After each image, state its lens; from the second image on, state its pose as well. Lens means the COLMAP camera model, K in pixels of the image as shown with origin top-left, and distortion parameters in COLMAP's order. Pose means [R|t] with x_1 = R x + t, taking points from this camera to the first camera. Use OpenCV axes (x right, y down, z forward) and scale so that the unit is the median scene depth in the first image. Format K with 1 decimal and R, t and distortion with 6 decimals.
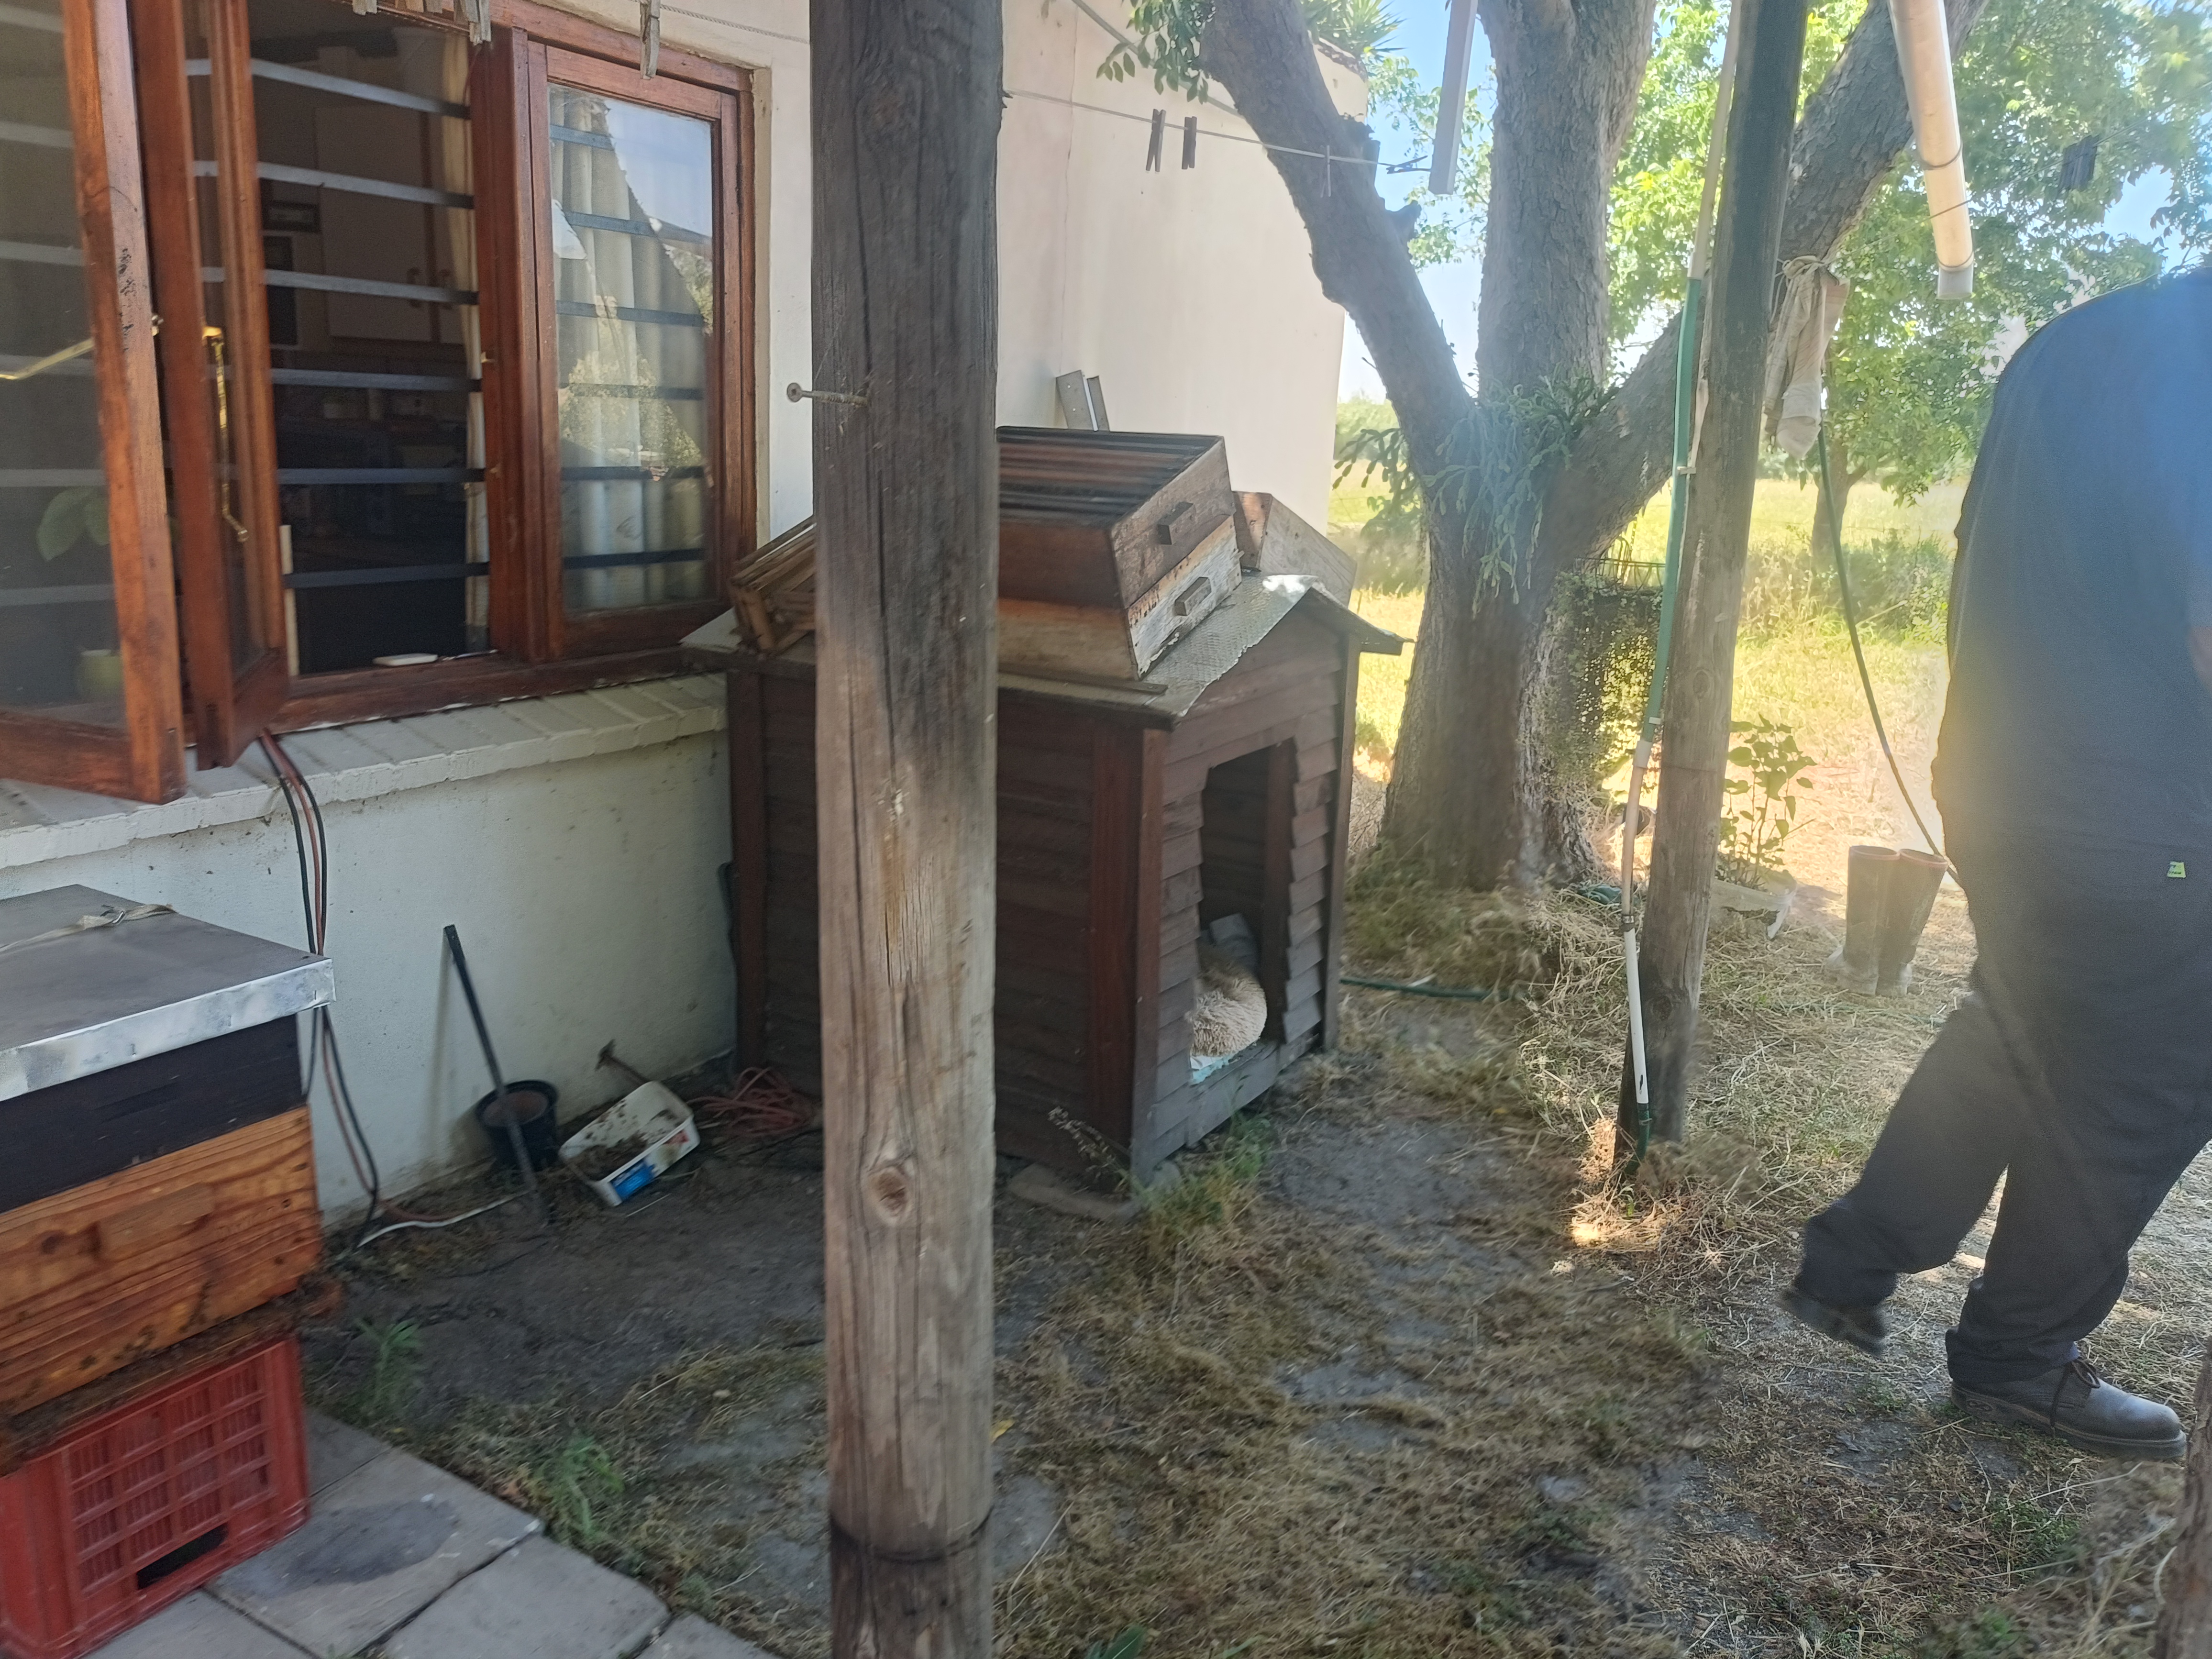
lens RADIAL K [[1657.0, 0, 1109.9], [0, 1657.0, 796.2], [0, 0, 1]] dist [0.034922, 0.003721]
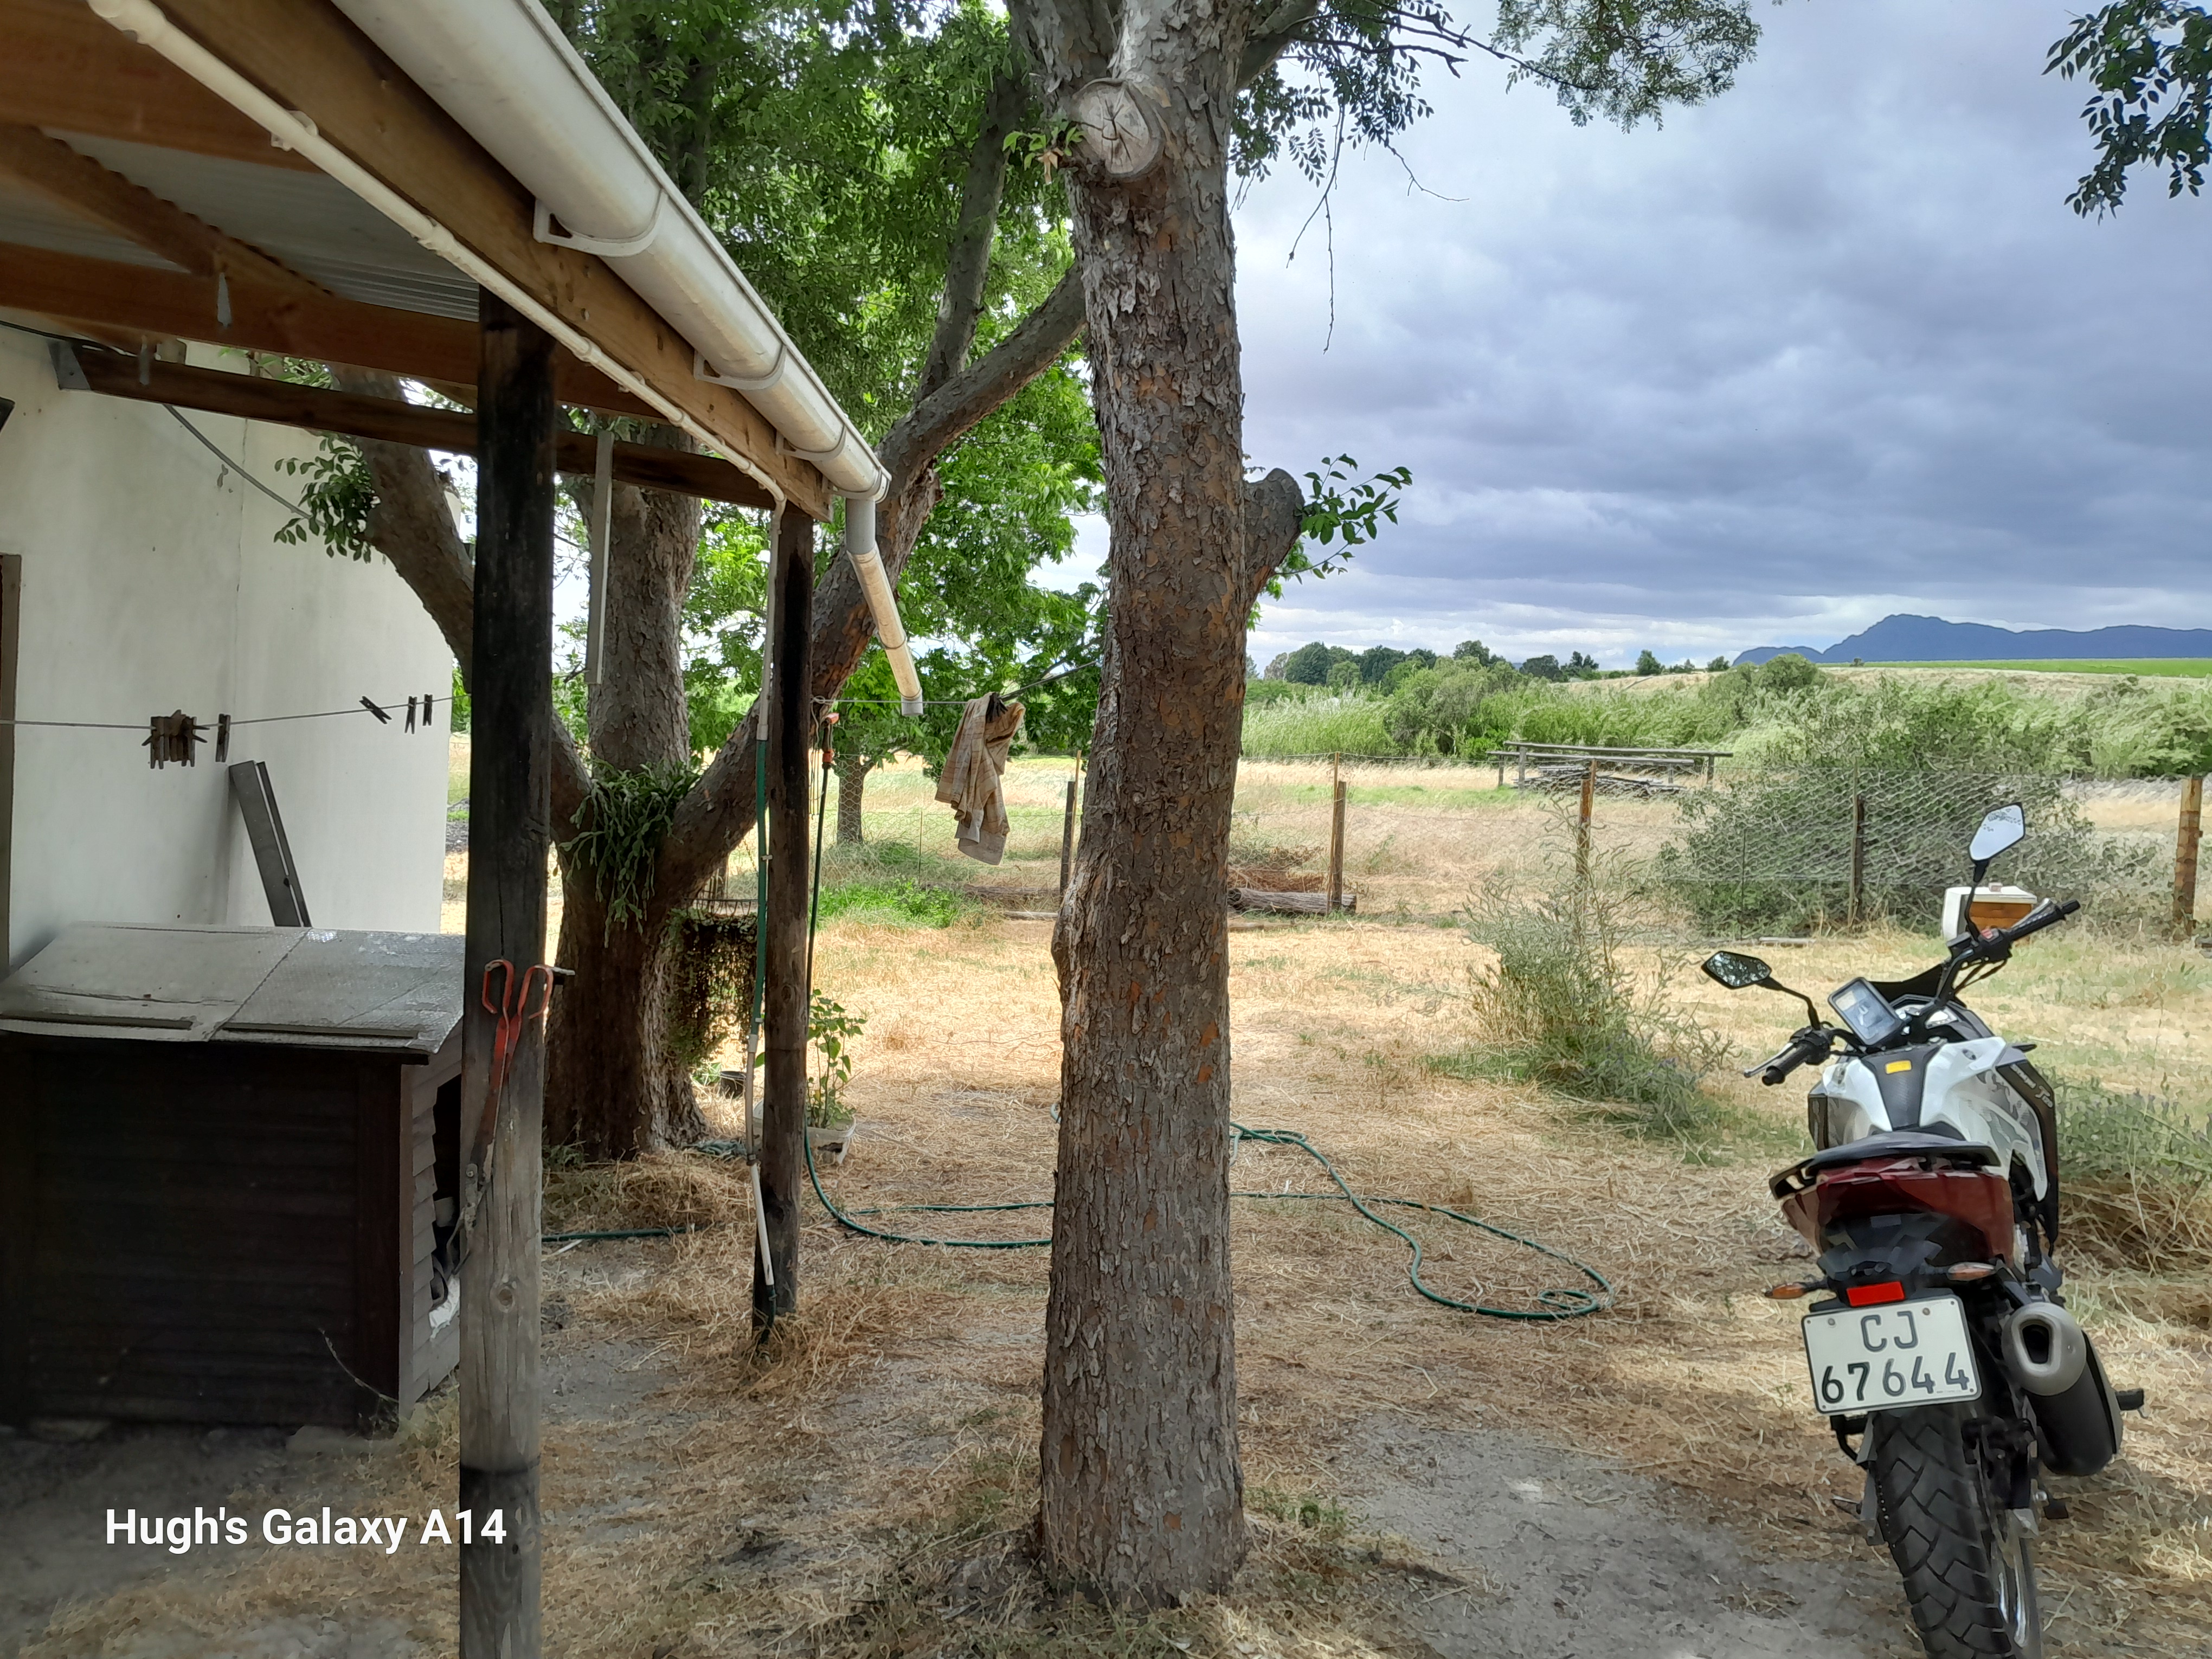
lens RADIAL K [[1711.5, 0, 1114.7], [0, 1711.5, 817.5], [0, 0, 1]] dist [0.063137, -0.092700]
pose [[0.849287, -0.031902, 0.526966, -0.155315], [0.106664, 0.987956, -0.112096, -0.014060], [-0.517043, 0.151410, 0.842461, -0.368706]]
